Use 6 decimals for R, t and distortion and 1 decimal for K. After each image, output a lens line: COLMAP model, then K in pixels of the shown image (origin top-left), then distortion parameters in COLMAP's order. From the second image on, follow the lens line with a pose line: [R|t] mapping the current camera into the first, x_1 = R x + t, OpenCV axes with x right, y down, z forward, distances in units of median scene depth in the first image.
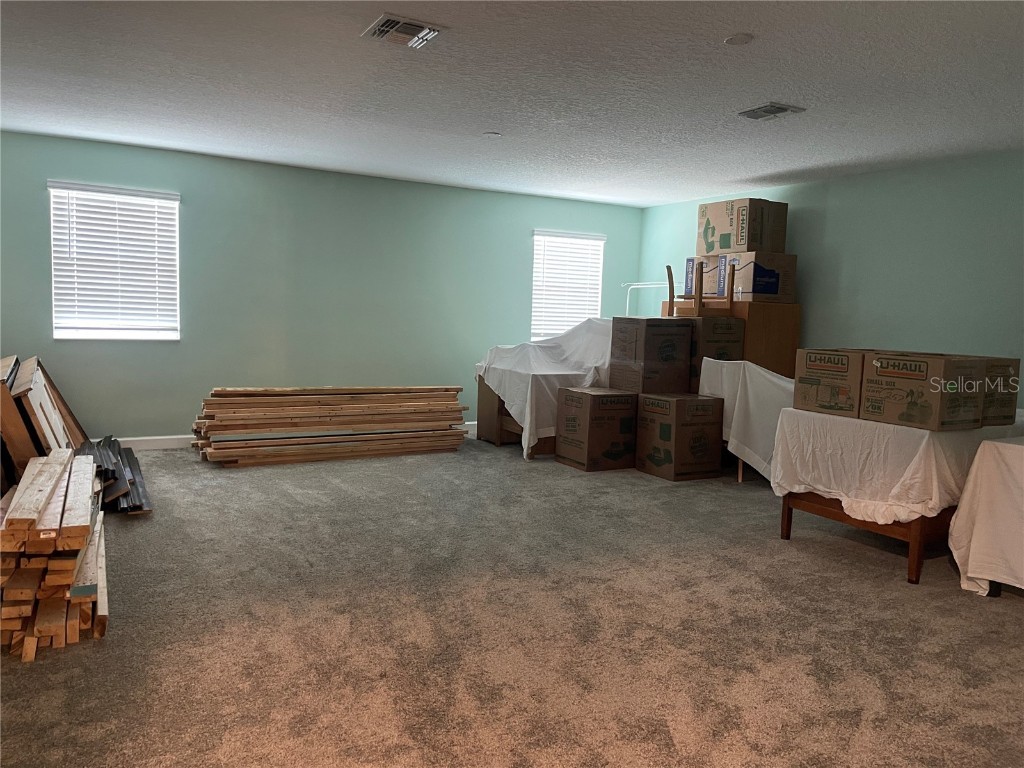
lens RADIAL K [[773.3, 0, 513.6], [0, 773.3, 380.7], [0, 0, 1]] dist [0.070073, -0.087901]
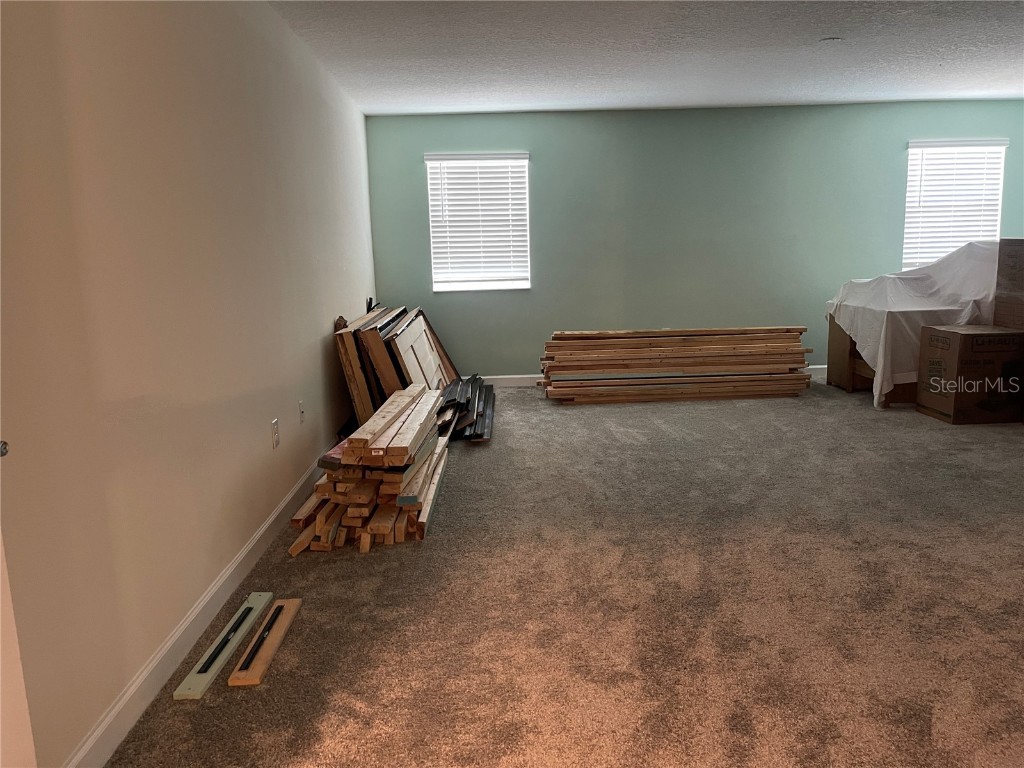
lens RADIAL K [[773.3, 0, 507.4], [0, 773.3, 383.3], [0, 0, 1]] dist [0.070073, -0.087901]
pose [[0.884823, 0.019532, -0.465517, 0.099918], [0.016502, 0.997180, 0.073204, 0.001761], [0.465634, -0.072454, 0.882006, 0.020968]]
